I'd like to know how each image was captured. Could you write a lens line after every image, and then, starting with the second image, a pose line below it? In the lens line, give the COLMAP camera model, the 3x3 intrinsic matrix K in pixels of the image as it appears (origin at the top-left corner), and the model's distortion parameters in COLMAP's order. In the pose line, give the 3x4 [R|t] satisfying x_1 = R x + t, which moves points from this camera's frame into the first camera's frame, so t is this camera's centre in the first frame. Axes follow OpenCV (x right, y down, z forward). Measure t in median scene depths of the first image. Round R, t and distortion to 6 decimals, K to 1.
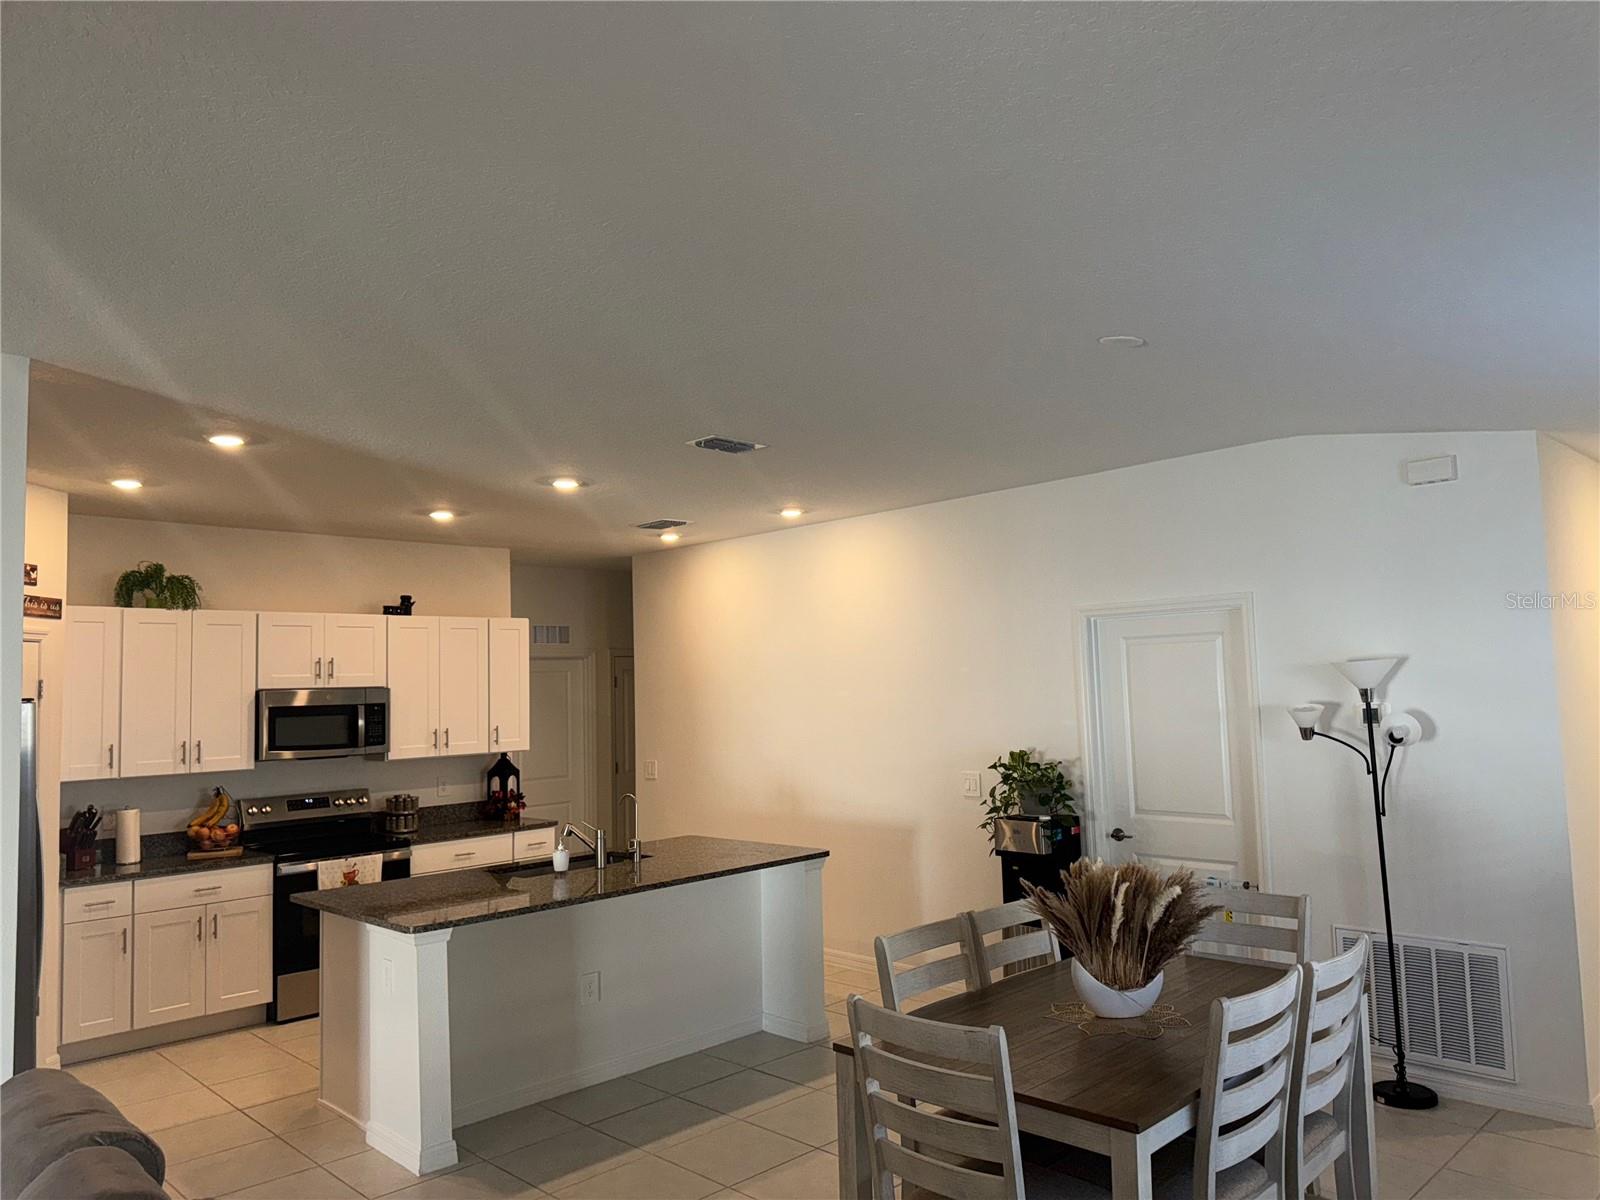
lens RADIAL K [[1119.7, 0, 848.7], [0, 1119.7, 602.3], [0, 0, 1]] dist [0.006430, -0.042001]
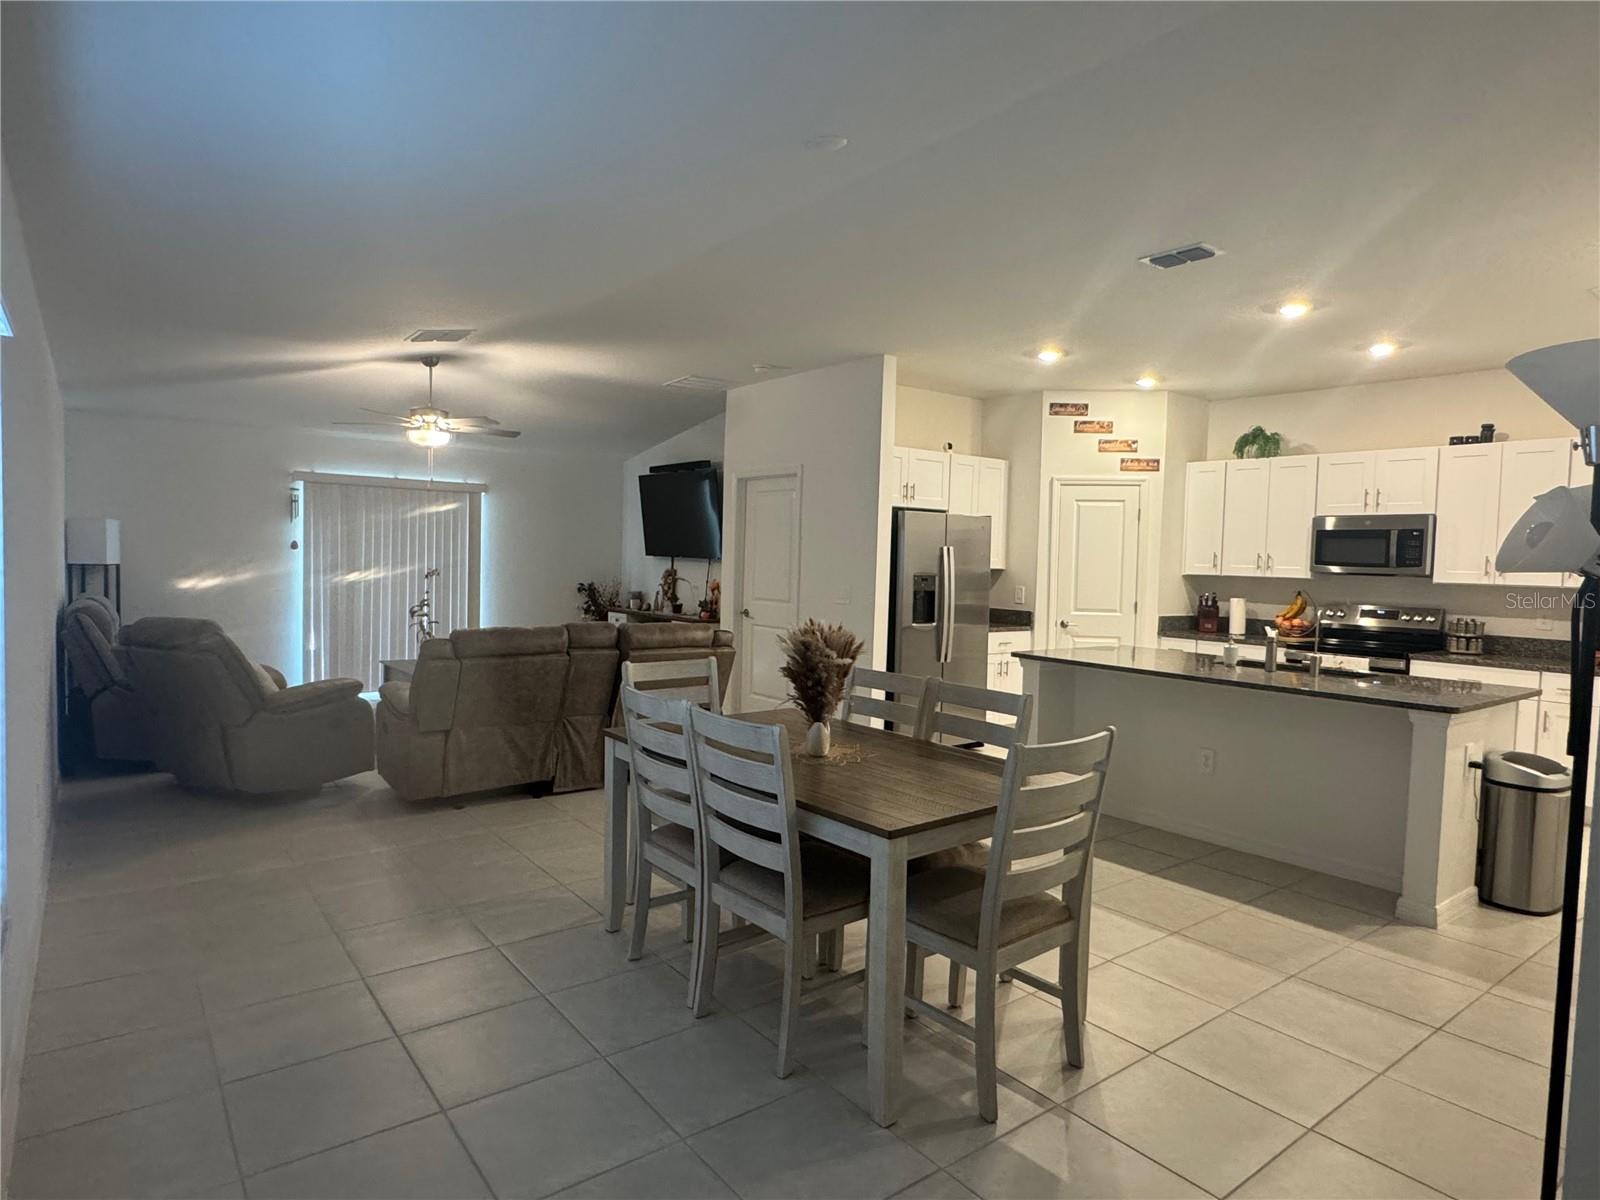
lens RADIAL K [[922.2, 0, 794.7], [0, 922.2, 600.8], [0, 0, 1]] dist [0.002607, 0.000123]
pose [[-0.148126, 0.073237, -0.986253, 0.591469], [0.050439, 0.996516, 0.066423, 0.072925], [0.987681, -0.039907, -0.151303, 0.562309]]
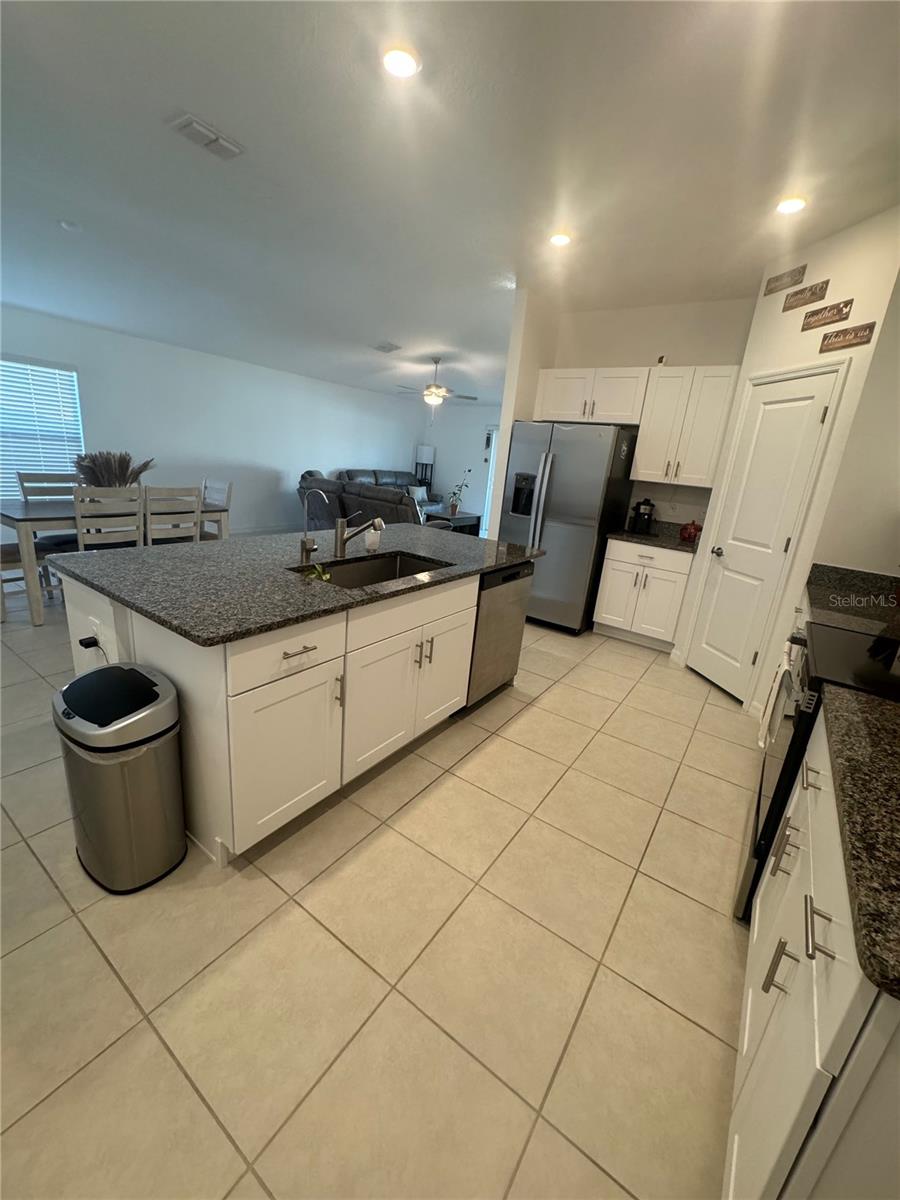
lens RADIAL K [[479.1, 0, 452.2], [0, 479.1, 599.7], [0, 0, 1]] dist [-0.002273, 0.000151]
pose [[-0.985000, -0.014308, -0.171962, -0.205309], [-0.052508, 0.974150, 0.219714, 0.145150], [0.164373, 0.225448, -0.960289, 1.191681]]
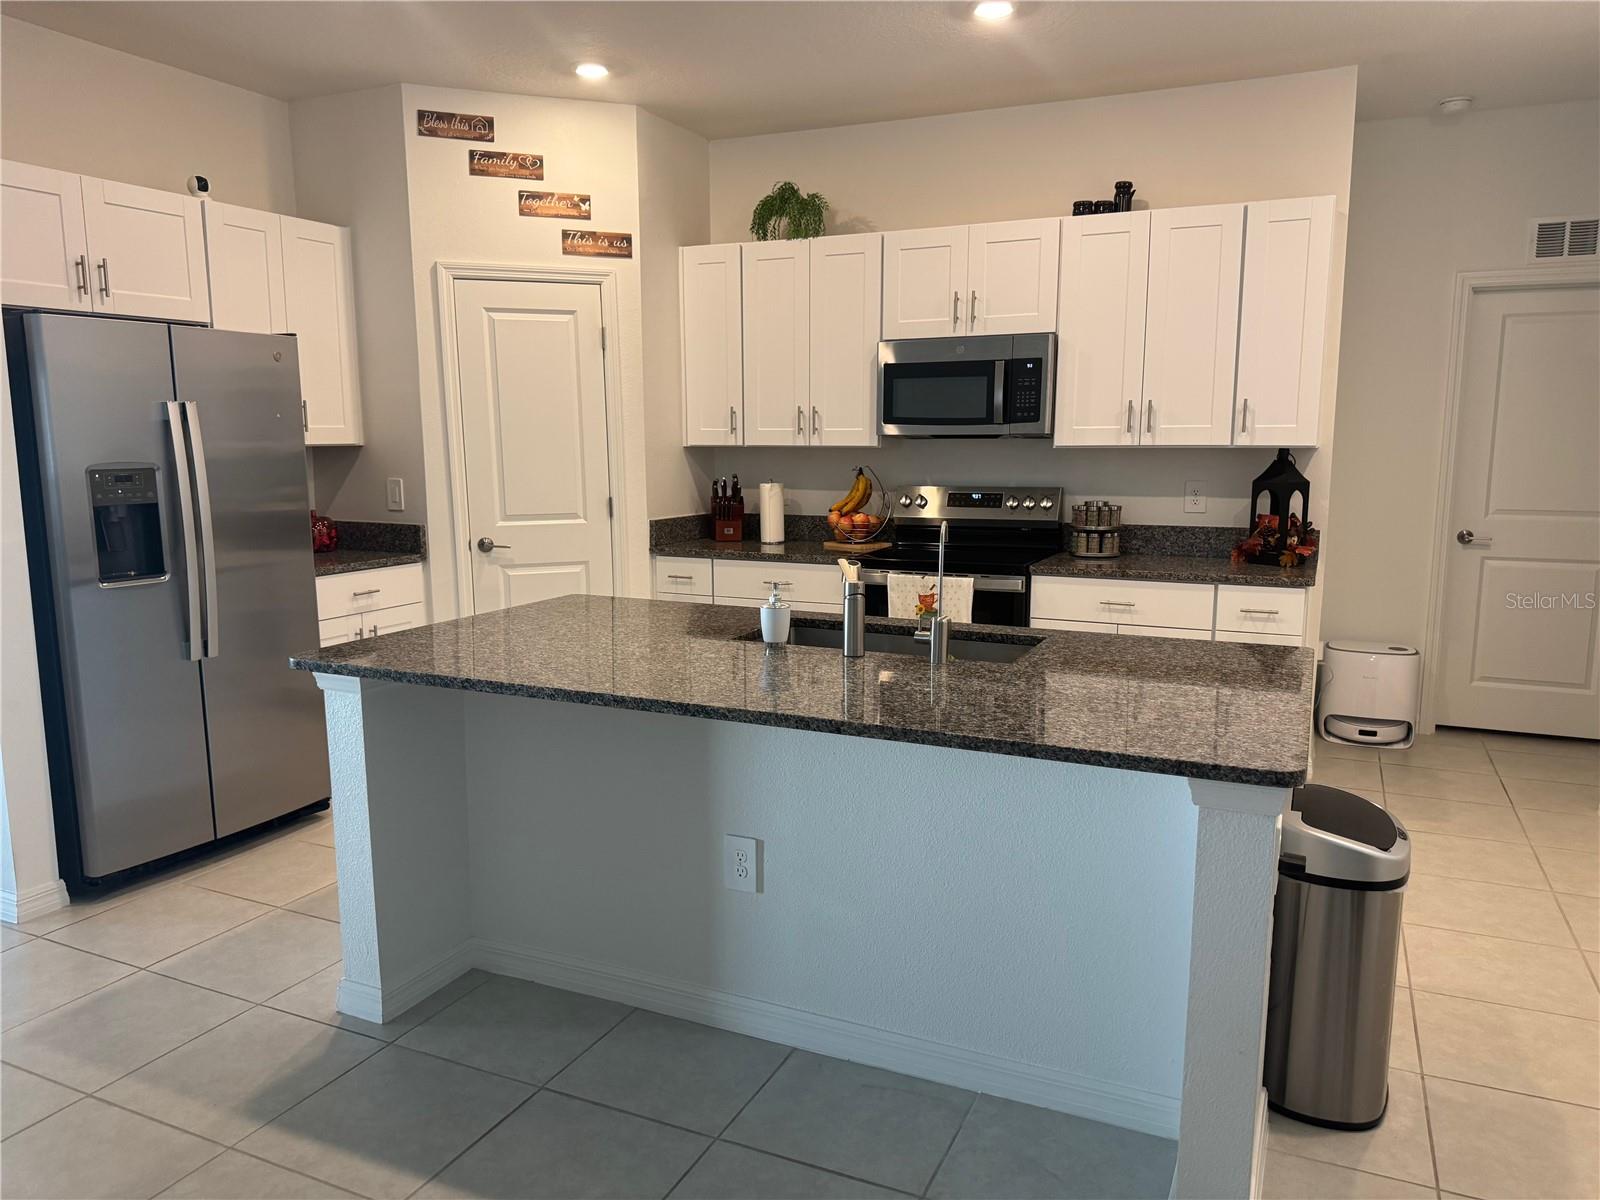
lens RADIAL K [[1123.3, 0, 790.0], [0, 1123.3, 613.9], [0, 0, 1]] dist [0.089397, -0.130491]
pose [[0.321275, 0.182337, -0.929266, 0.193765], [0.062230, 0.975102, 0.212845, 0.090783], [0.944939, -0.126210, 0.301929, 0.676822]]
